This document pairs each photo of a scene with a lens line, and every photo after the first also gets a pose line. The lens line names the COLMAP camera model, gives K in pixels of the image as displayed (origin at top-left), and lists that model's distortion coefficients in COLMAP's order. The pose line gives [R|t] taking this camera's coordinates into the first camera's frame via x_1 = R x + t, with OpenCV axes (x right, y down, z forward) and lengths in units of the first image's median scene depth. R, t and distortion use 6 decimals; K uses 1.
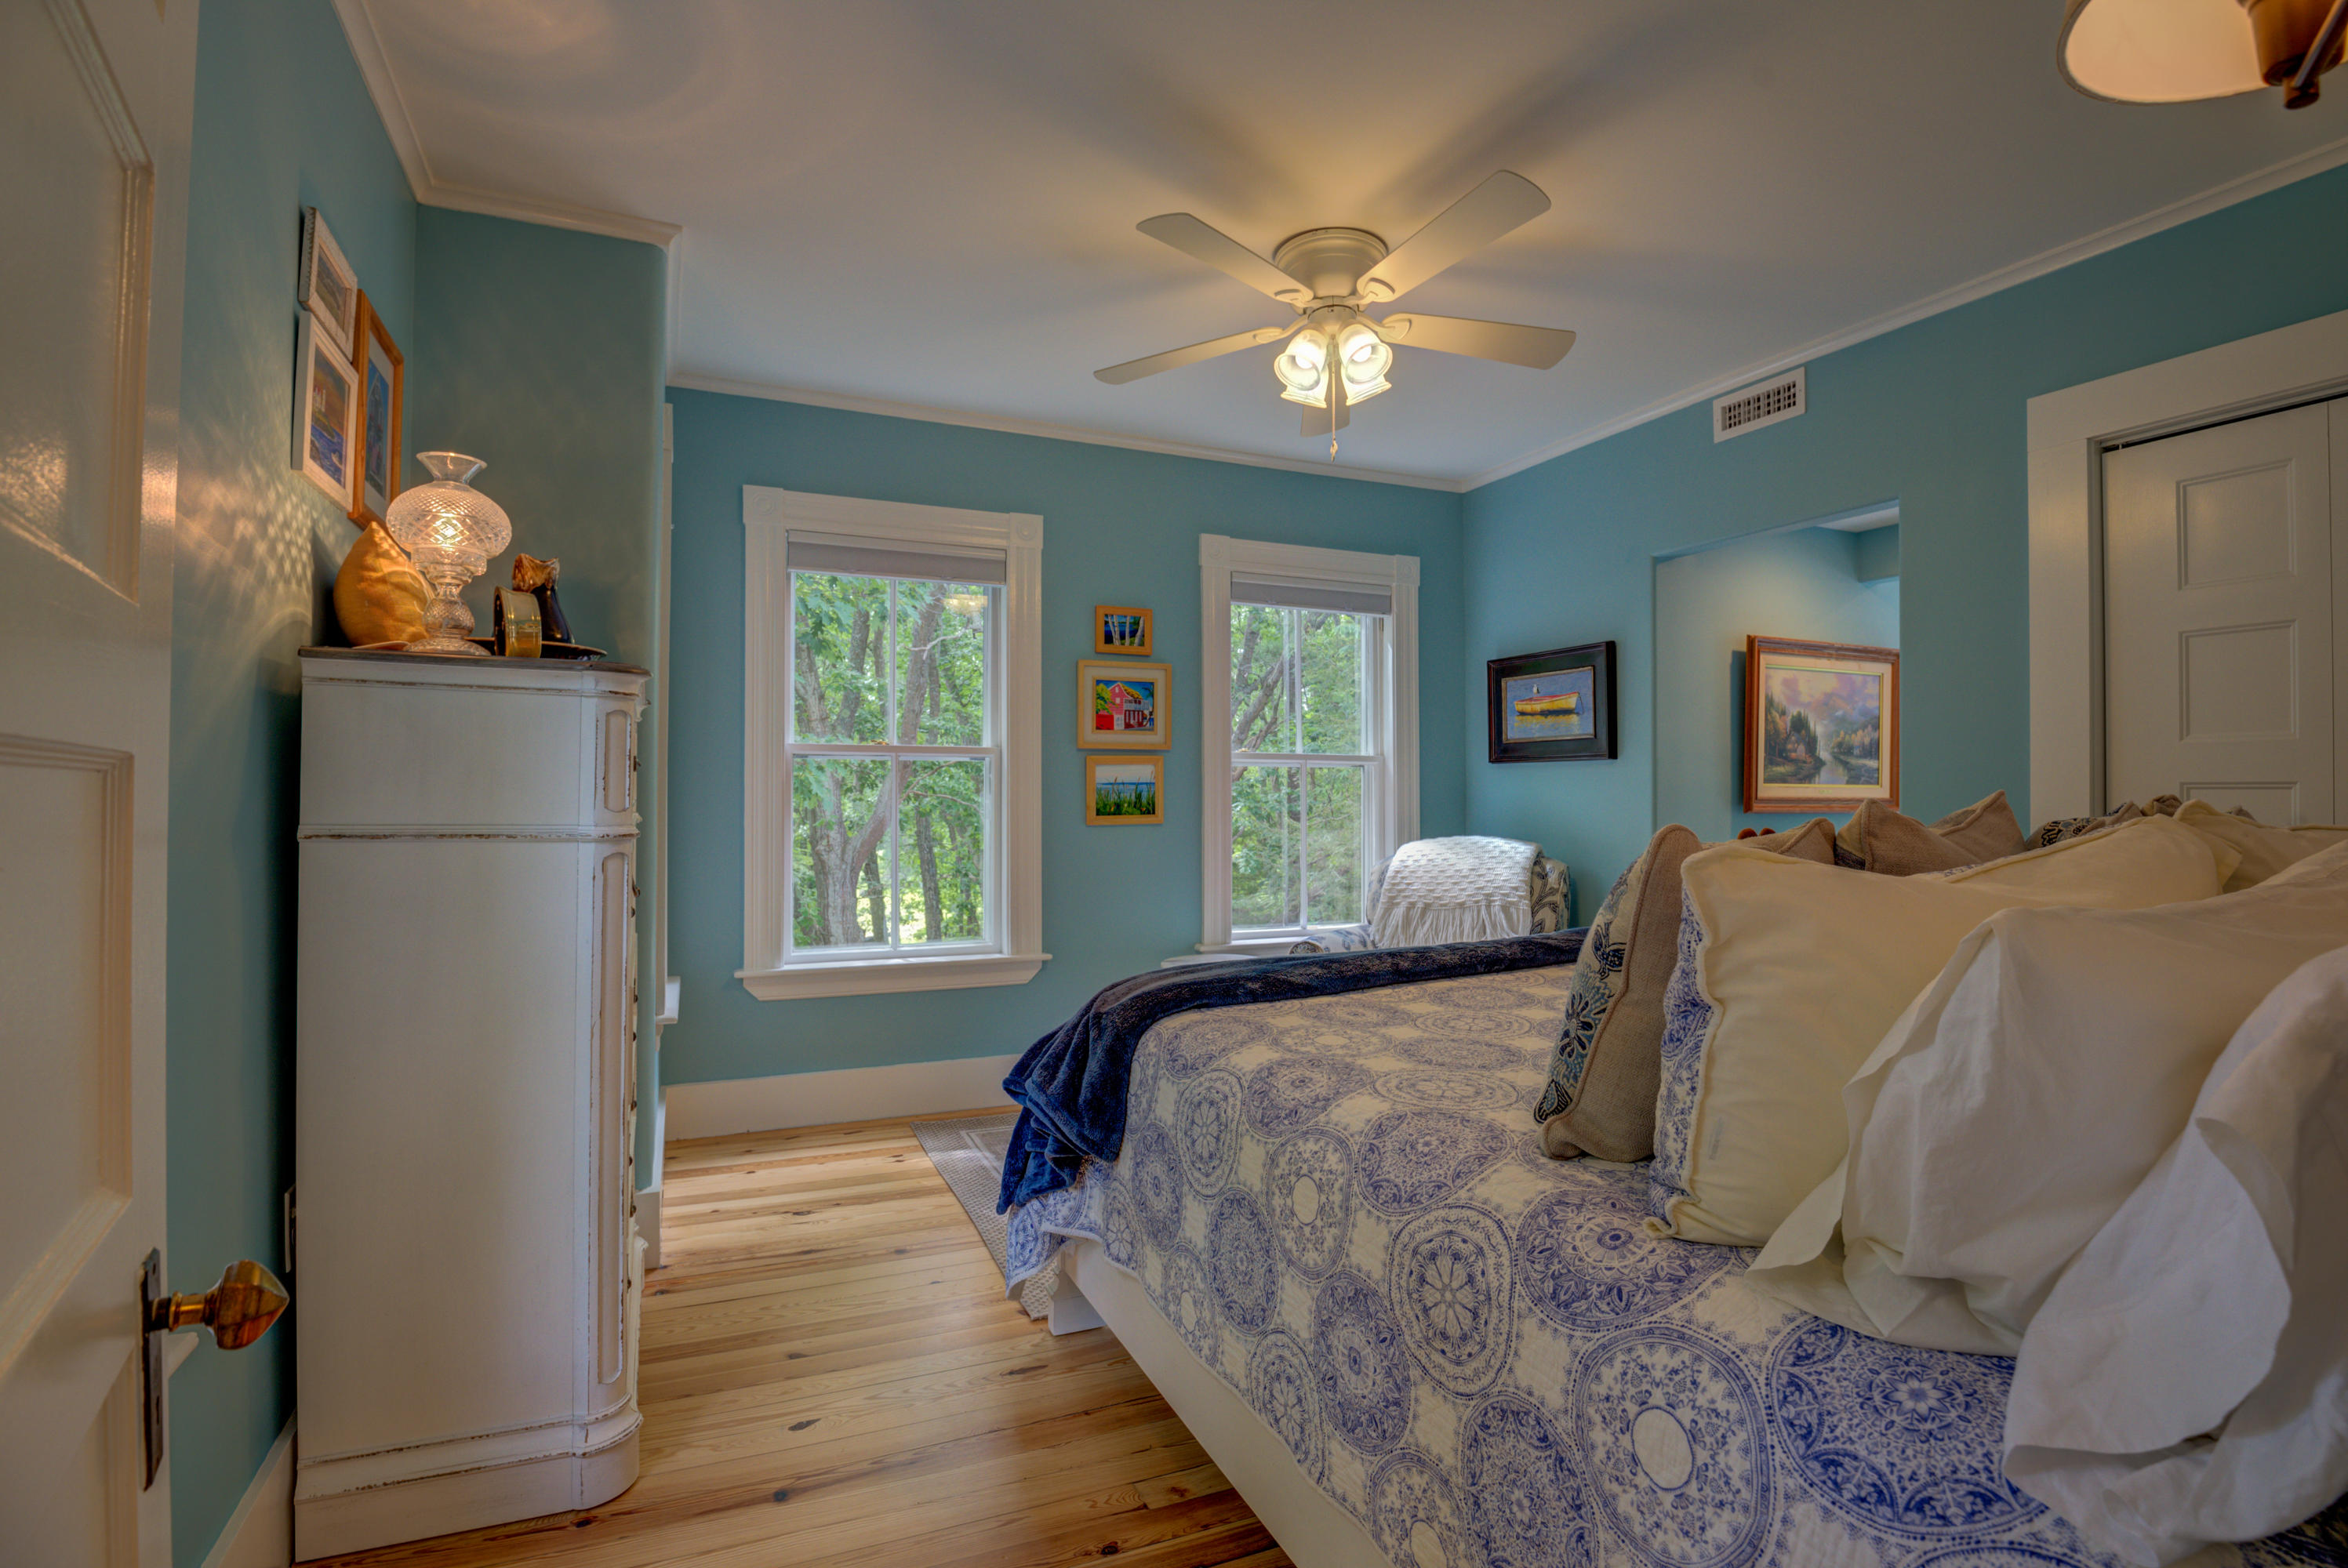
lens RADIAL K [[1144.6, 0, 1185.8], [0, 1144.6, 784.6], [0, 0, 1]] dist [-0.018575, -0.006320]
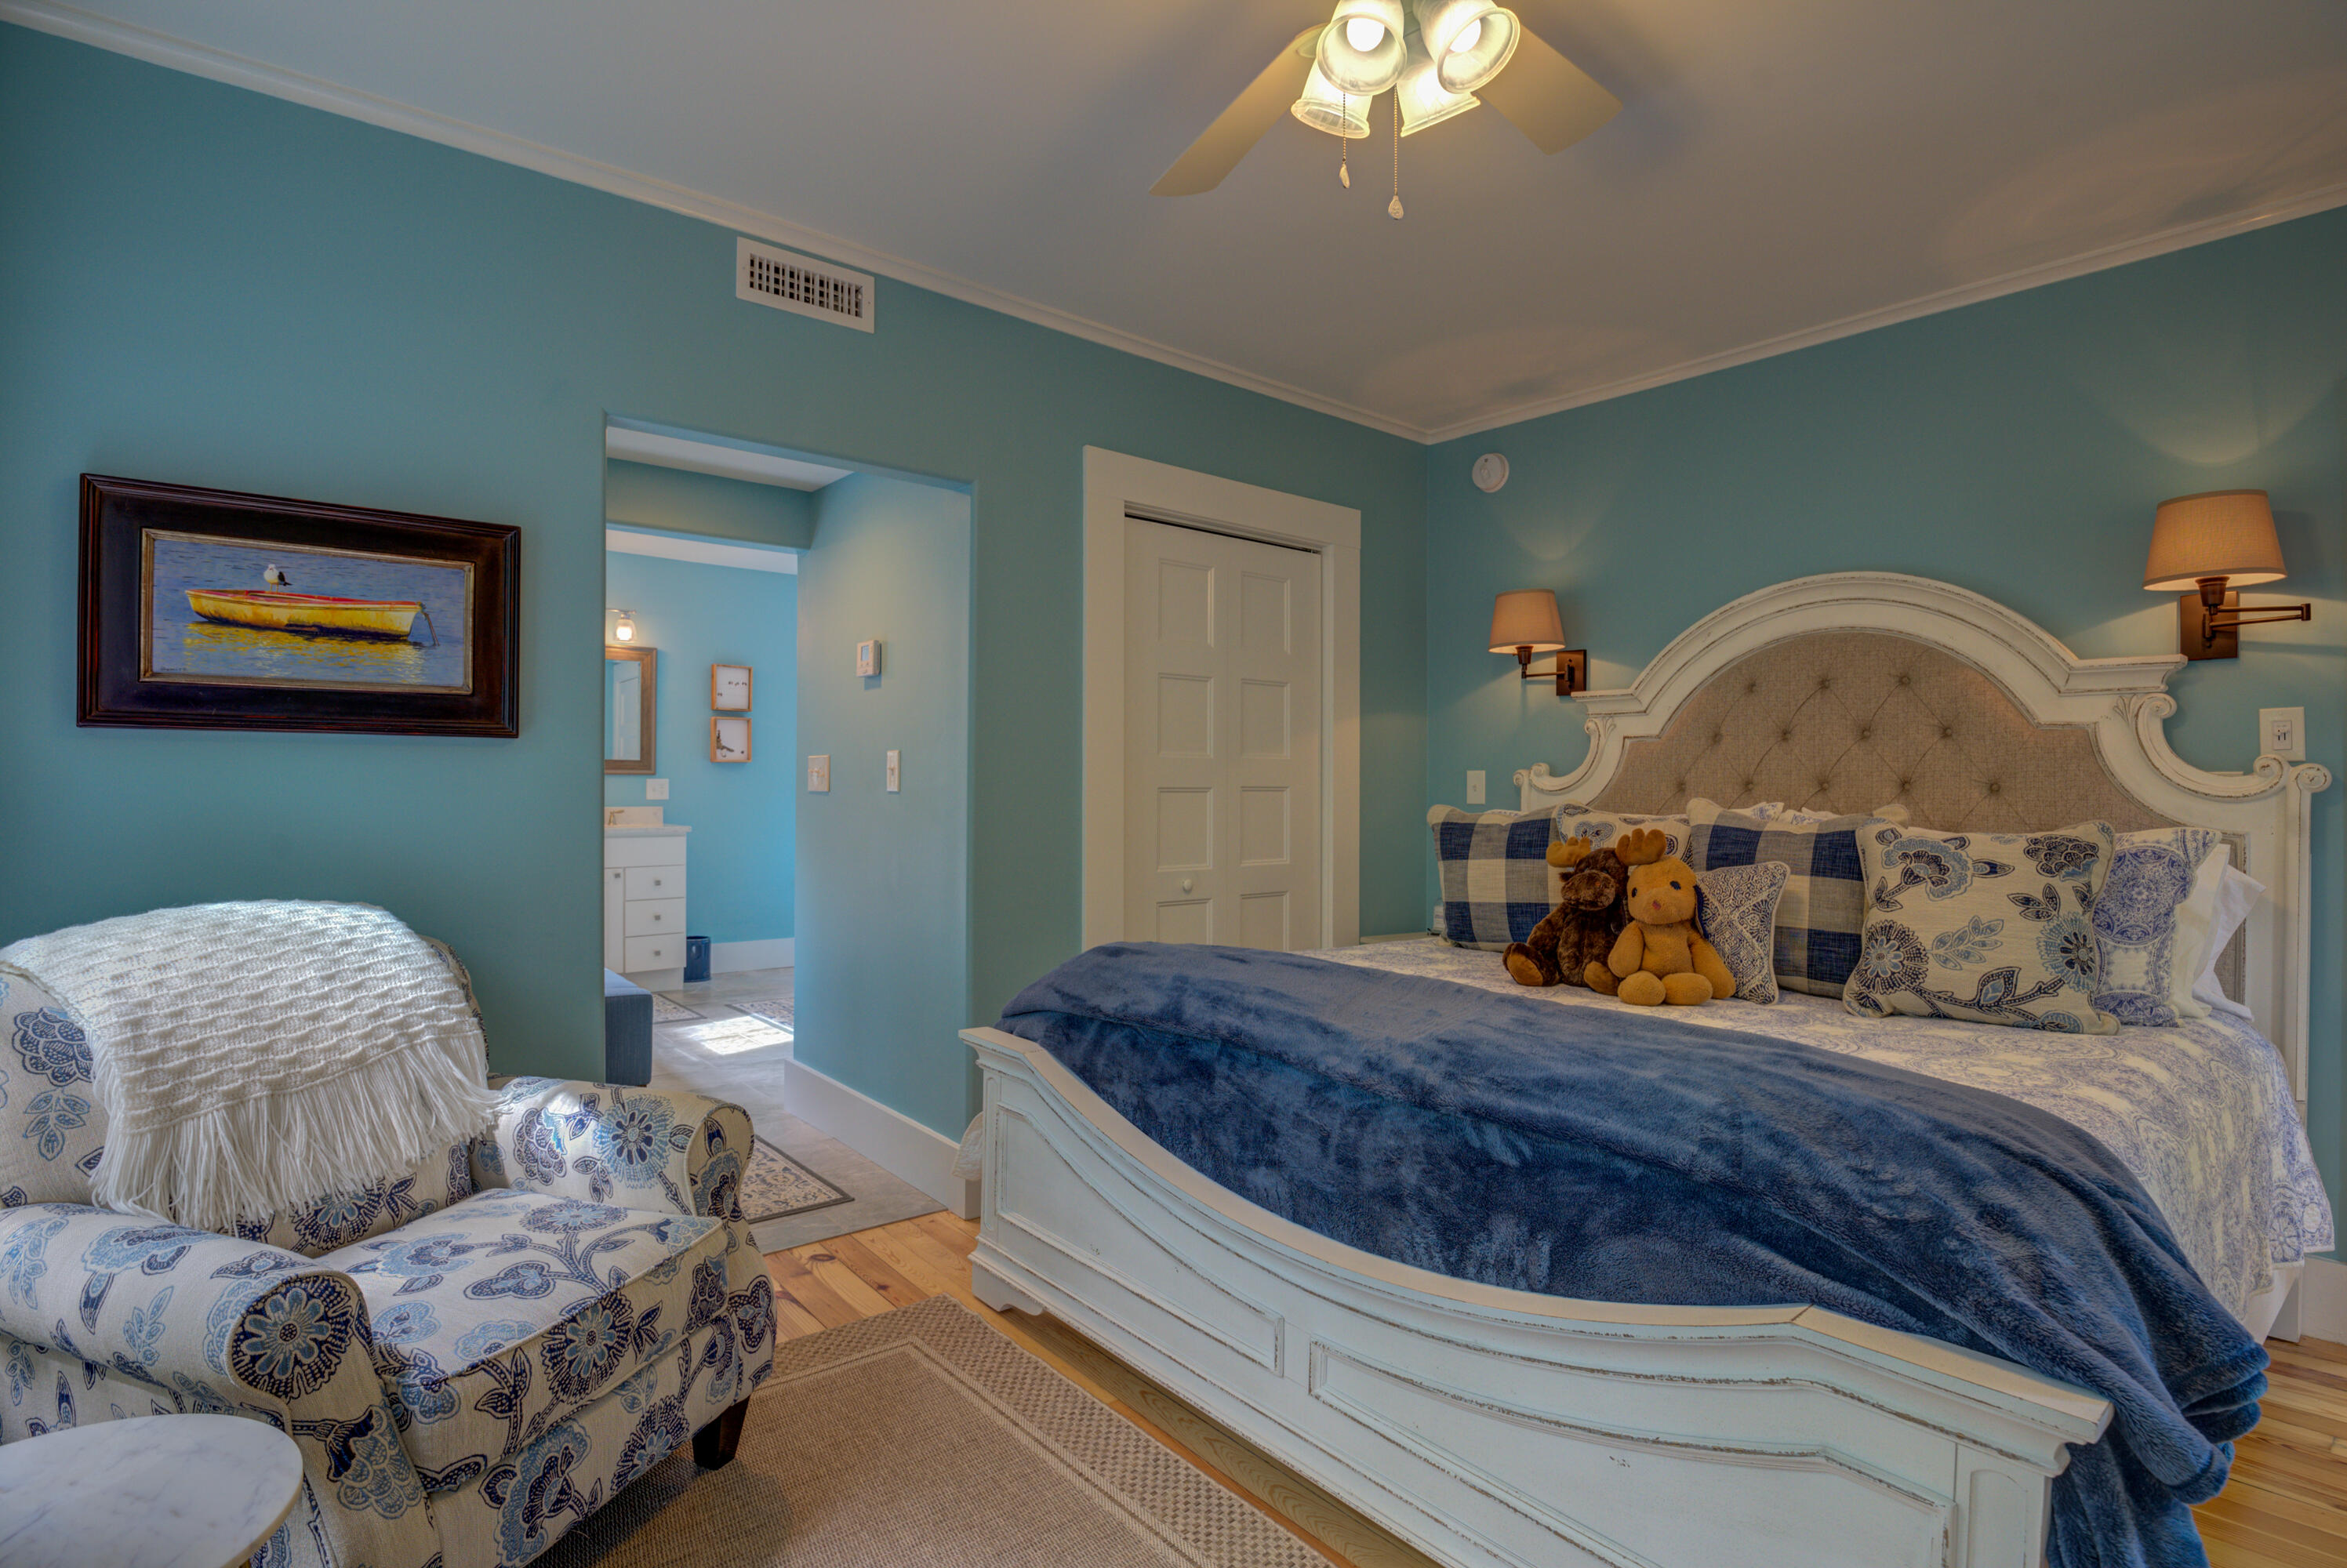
lens RADIAL K [[1144.2, 0, 1185.3], [0, 1144.2, 784.6], [0, 0, 1]] dist [-0.018575, -0.006320]
pose [[-0.273357, -0.007288, 0.961885, -0.248719], [-0.016583, 0.999858, 0.002863, -0.005608], [-0.961770, -0.015169, -0.273439, 0.799859]]
